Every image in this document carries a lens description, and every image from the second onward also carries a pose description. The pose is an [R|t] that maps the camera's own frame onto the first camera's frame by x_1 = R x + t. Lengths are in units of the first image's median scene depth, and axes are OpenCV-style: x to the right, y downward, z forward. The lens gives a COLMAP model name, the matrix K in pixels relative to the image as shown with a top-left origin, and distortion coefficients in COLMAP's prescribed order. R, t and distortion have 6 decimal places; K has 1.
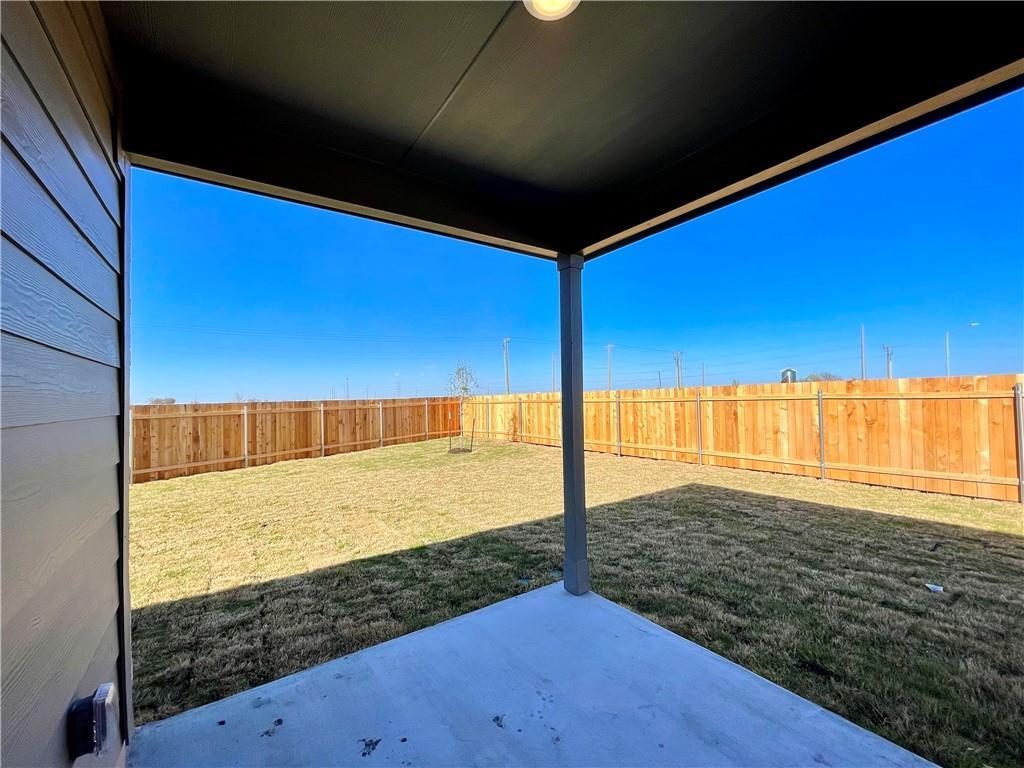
lens RADIAL K [[416.0, 0, 513.2], [0, 416.0, 389.1], [0, 0, 1]] dist [0.000458, -0.000061]
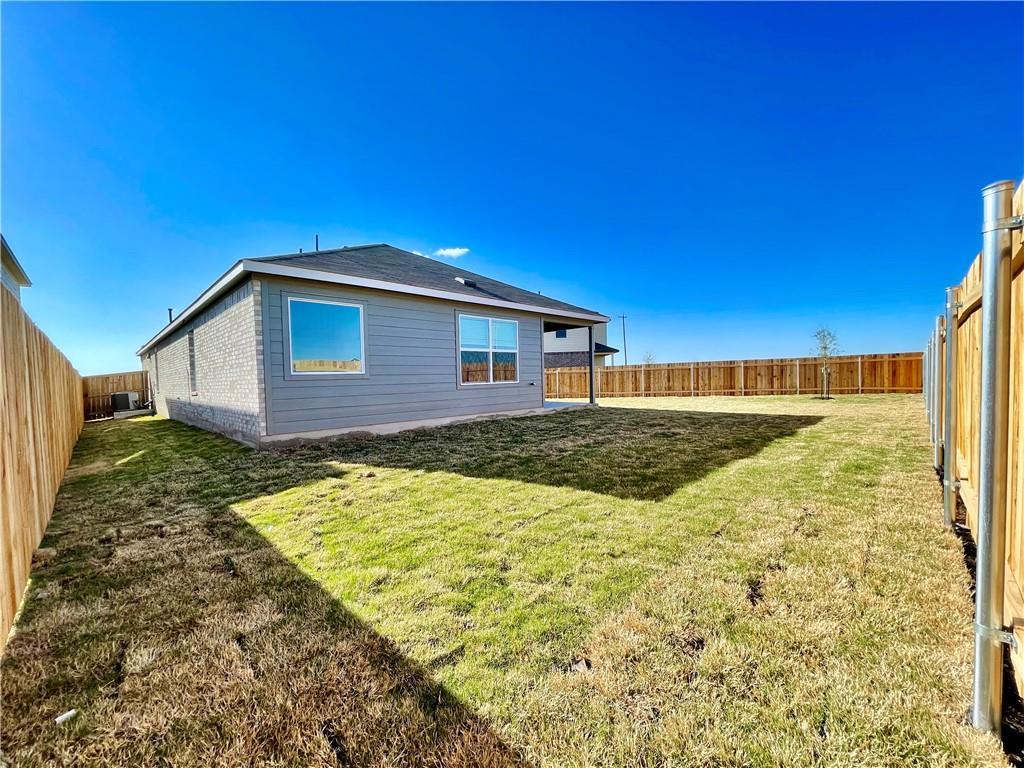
lens RADIAL K [[416.0, 0, 513.2], [0, 416.0, 389.1], [0, 0, 1]] dist [0.000458, -0.000061]
pose [[0.189586, 0.068439, -0.979476, 0.861367], [0.052013, 0.995467, 0.079624, -0.031116], [0.980485, -0.066041, 0.185167, -0.123367]]
